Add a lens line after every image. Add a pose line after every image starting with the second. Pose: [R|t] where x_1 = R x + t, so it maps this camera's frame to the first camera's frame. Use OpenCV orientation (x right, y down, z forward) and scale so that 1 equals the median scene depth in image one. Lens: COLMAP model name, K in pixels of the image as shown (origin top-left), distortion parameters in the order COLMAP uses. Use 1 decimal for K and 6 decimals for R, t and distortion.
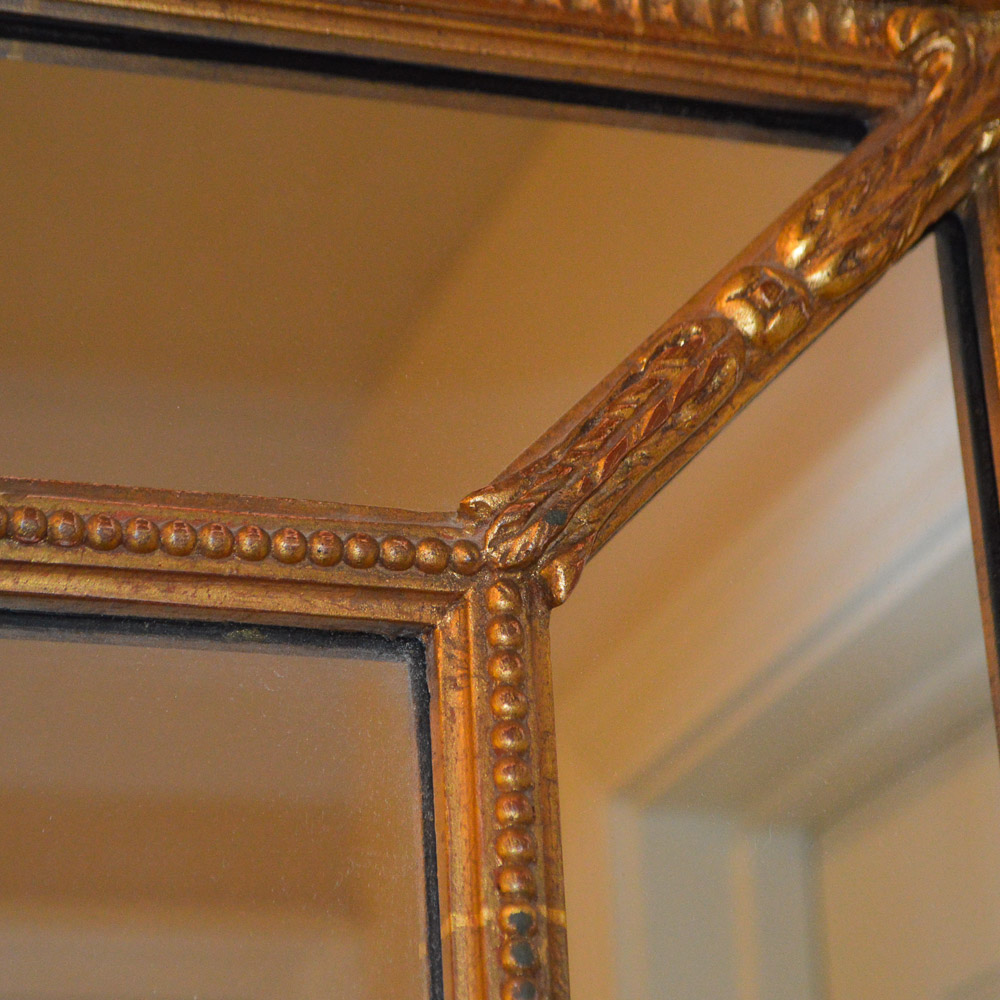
lens RADIAL K [[2817.1, 0, 500.0], [0, 2817.1, 500.0], [0, 0, 1]] dist [-0.020034, 0.564910]
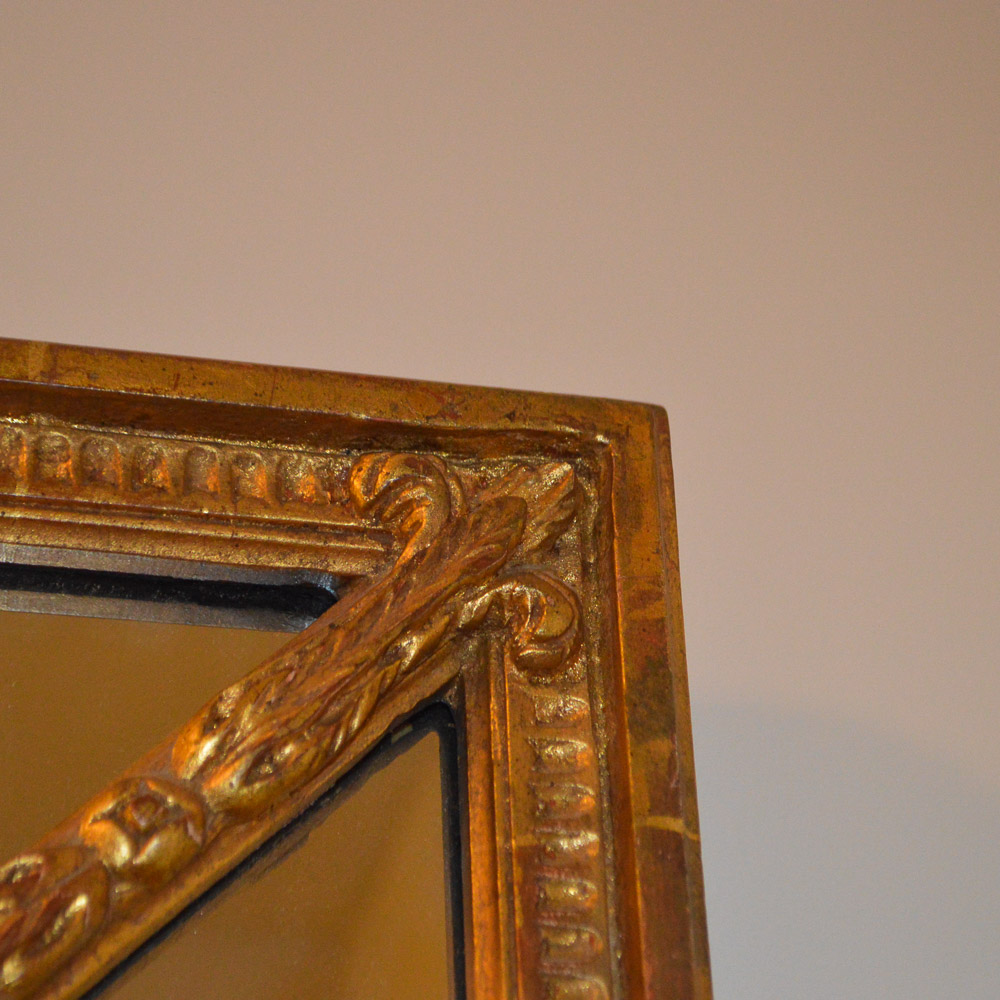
lens RADIAL K [[2817.1, 0, 500.0], [0, 2817.1, 500.0], [0, 0, 1]] dist [-0.020034, 0.564910]
pose [[0.994818, -0.042419, -0.092399, 0.264472], [0.025606, 0.984044, -0.176072, -0.017150], [0.098393, 0.172794, 0.980031, 0.212244]]
